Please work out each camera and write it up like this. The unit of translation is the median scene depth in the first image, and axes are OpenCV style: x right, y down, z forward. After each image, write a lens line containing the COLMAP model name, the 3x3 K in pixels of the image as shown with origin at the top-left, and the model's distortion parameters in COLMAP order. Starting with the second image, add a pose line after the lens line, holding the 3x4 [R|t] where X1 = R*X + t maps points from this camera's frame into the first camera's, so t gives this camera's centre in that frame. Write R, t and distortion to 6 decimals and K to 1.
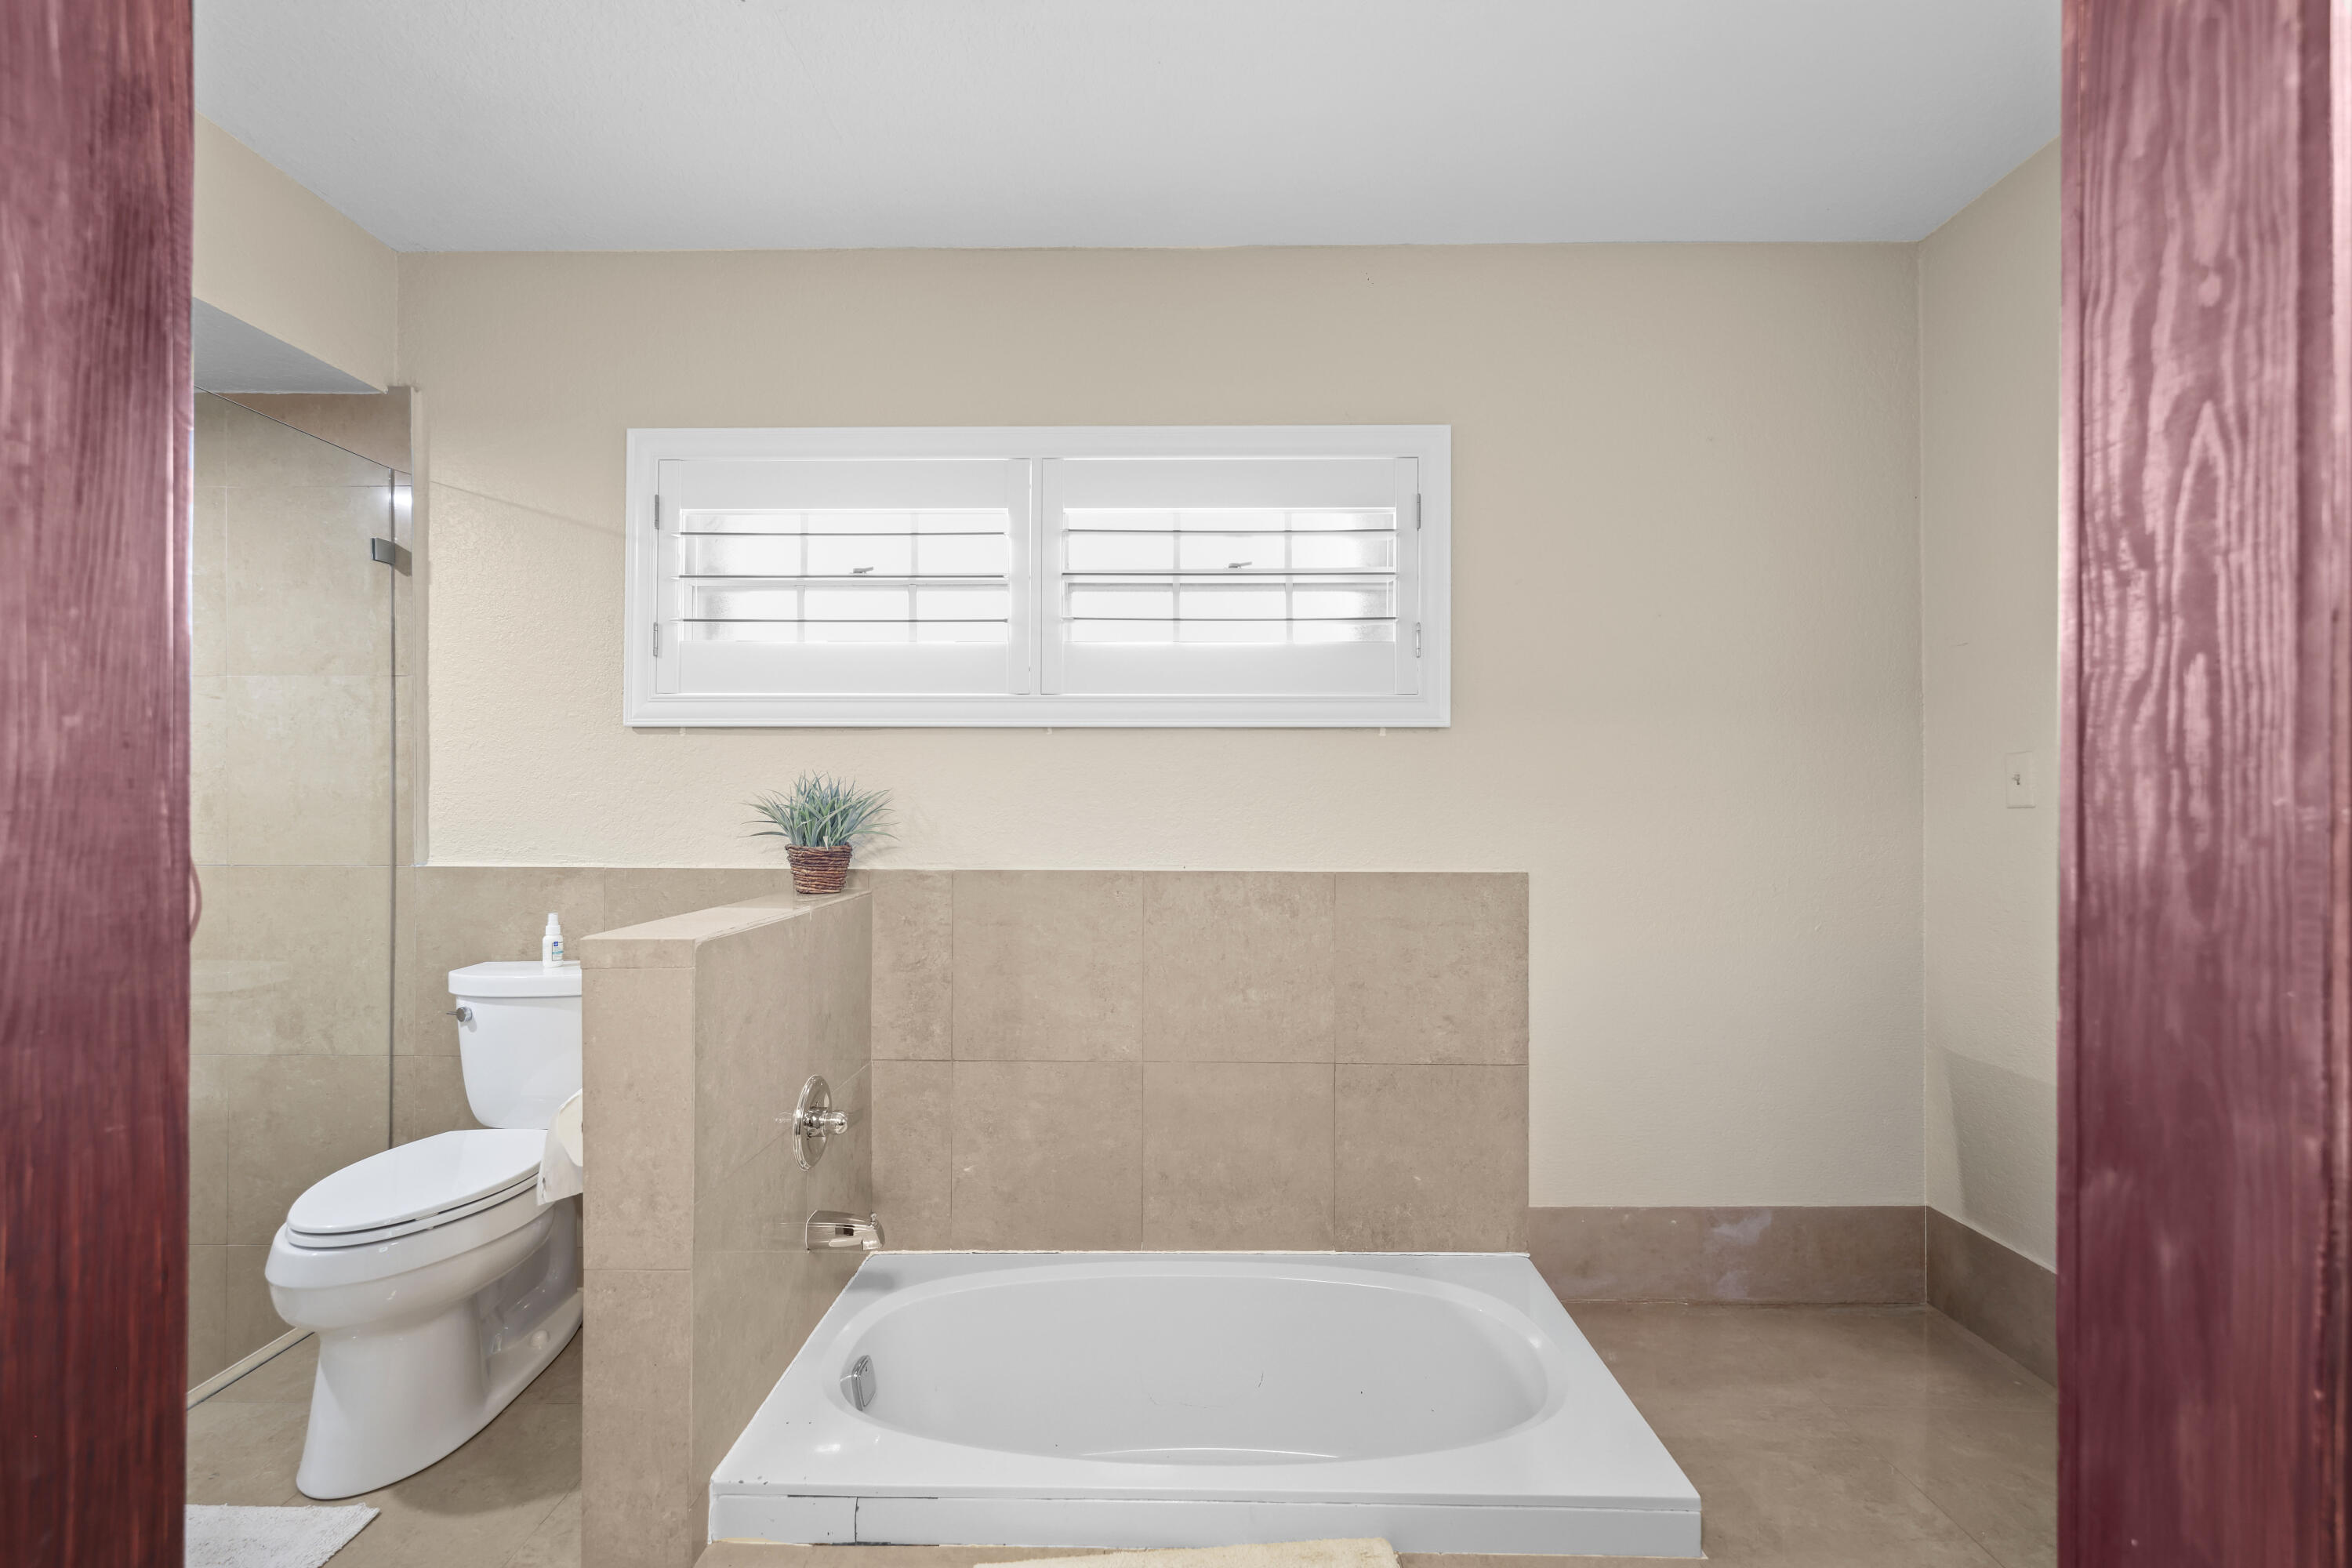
lens RADIAL K [[969.5, 0, 1174.7], [0, 969.5, 790.3], [0, 0, 1]] dist [0.002109, 0.000398]
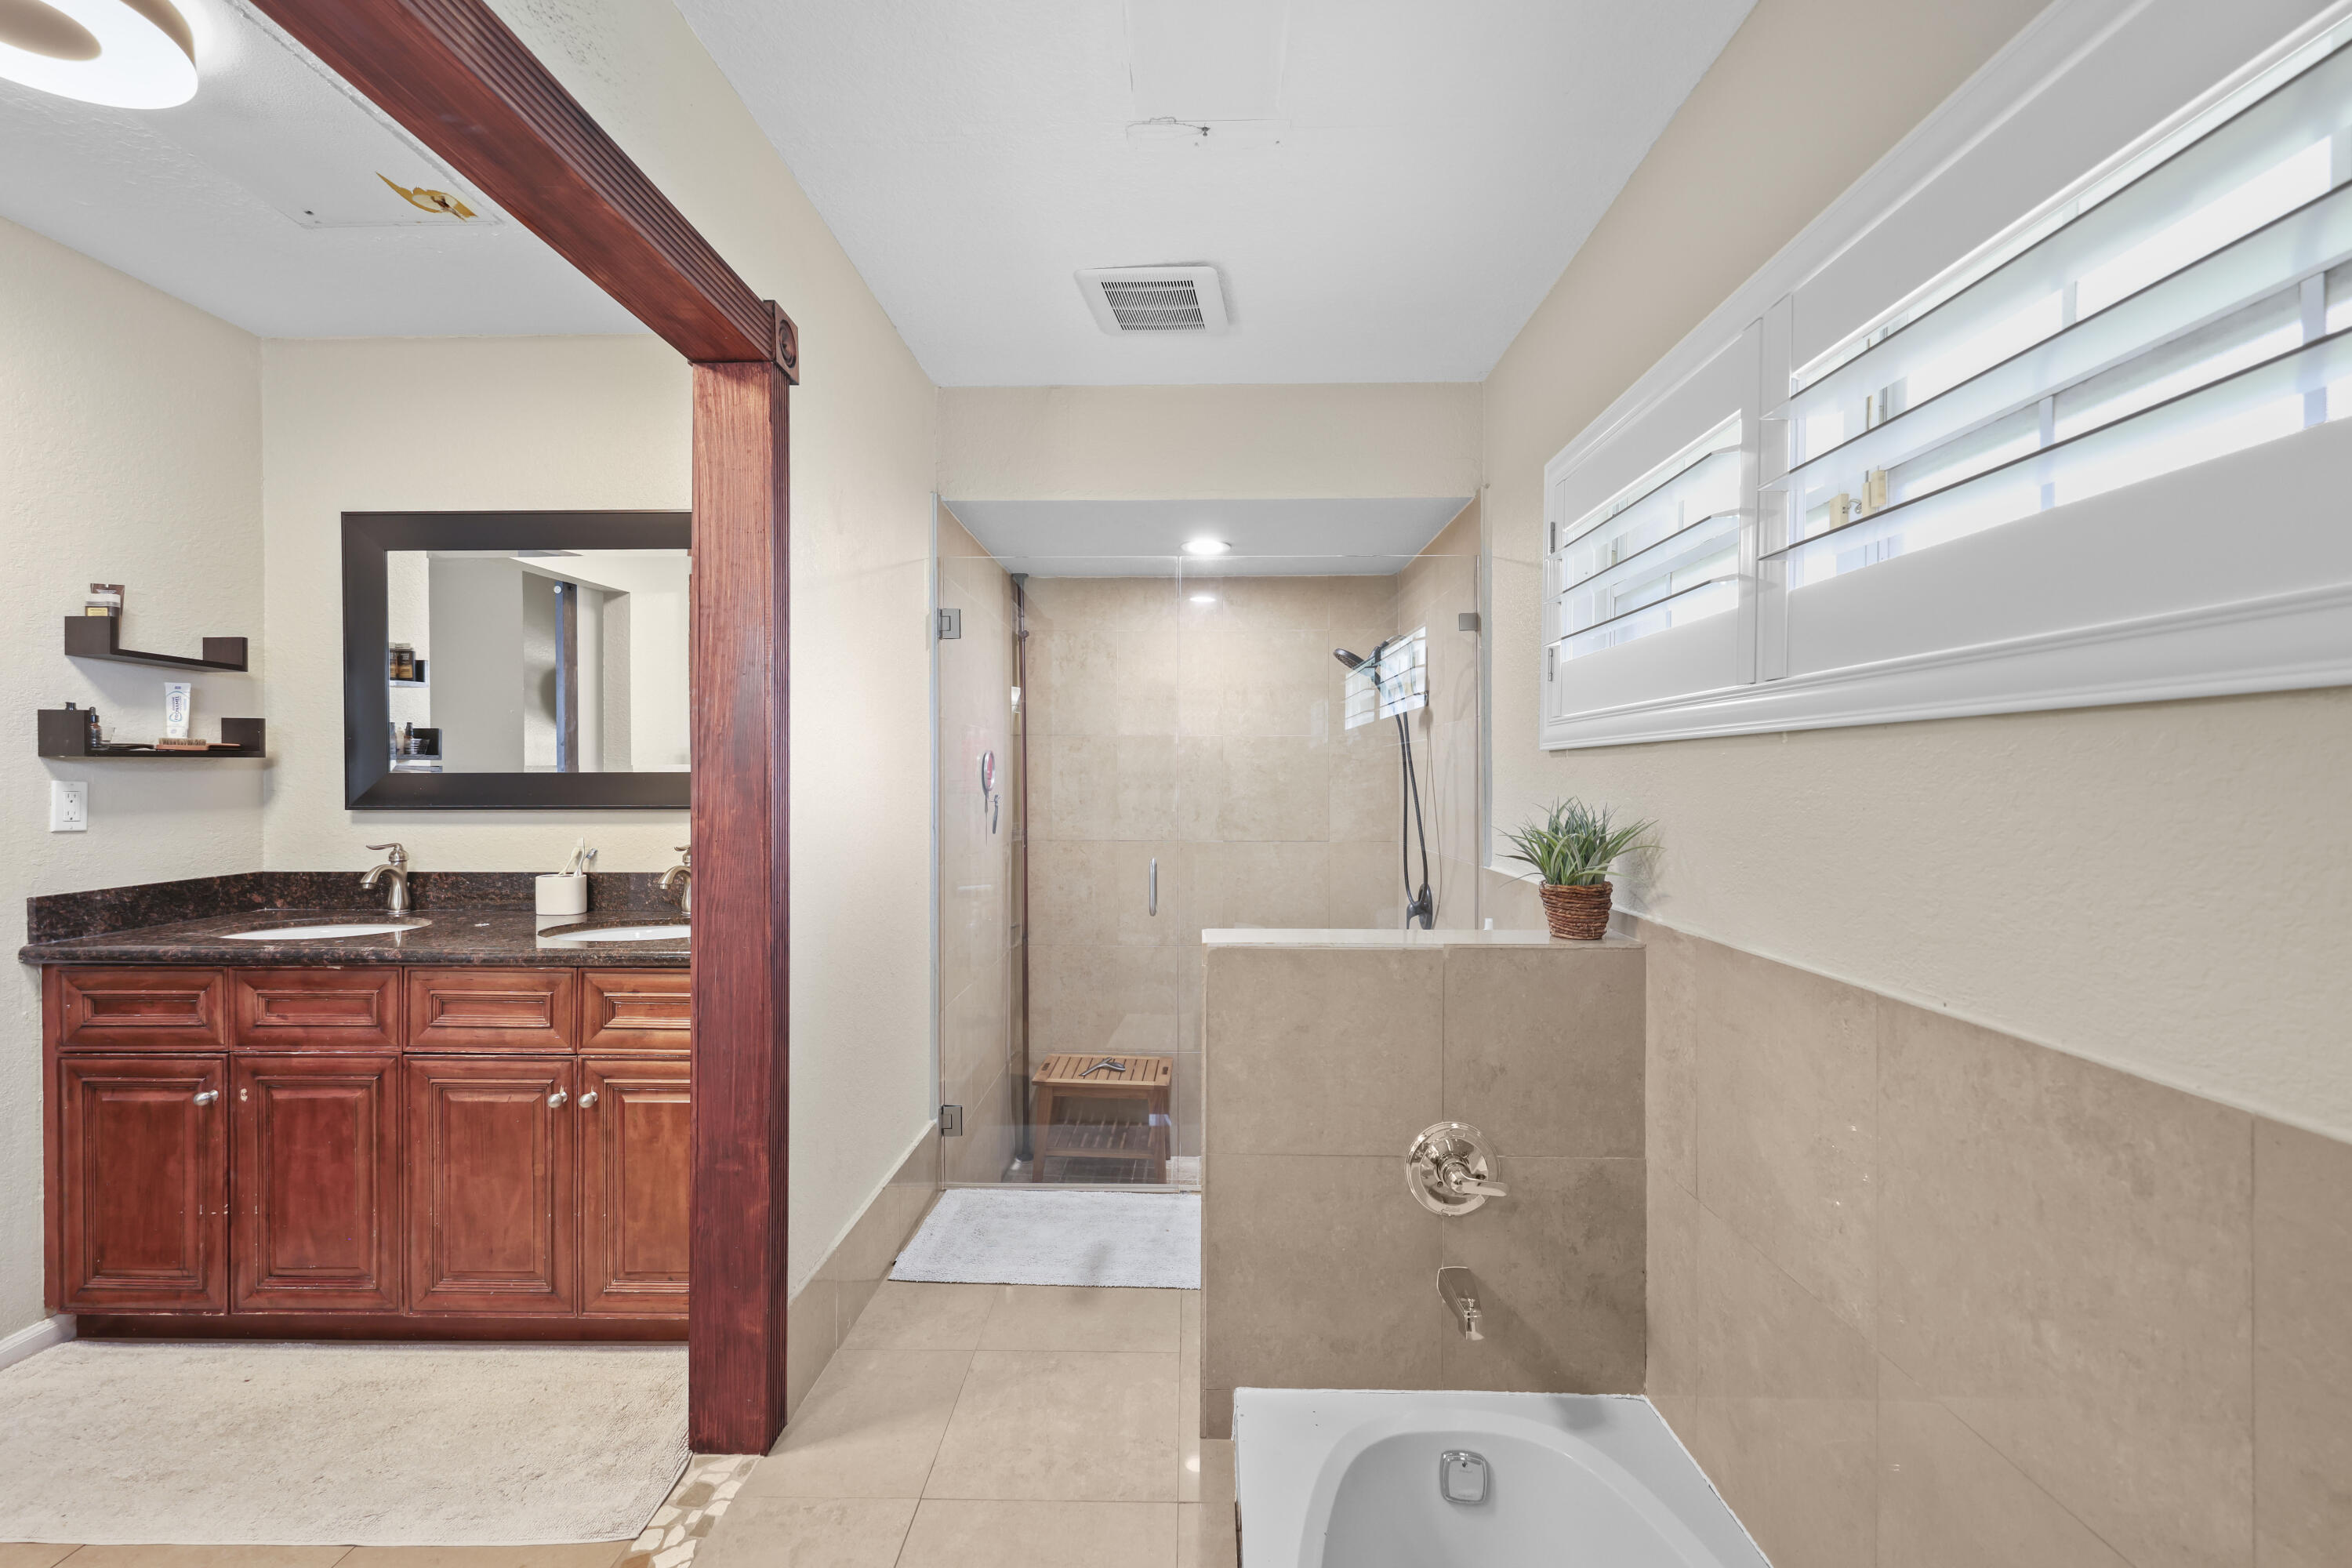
lens RADIAL K [[1007.1, 0, 1180.0], [0, 1007.1, 775.1], [0, 0, 1]] dist [0.001478, 0.000075]
pose [[-0.004487, -0.007054, -0.999965, 0.525390], [0.012076, 0.999902, -0.007108, -0.037480], [0.999917, -0.012107, -0.004401, 0.622640]]
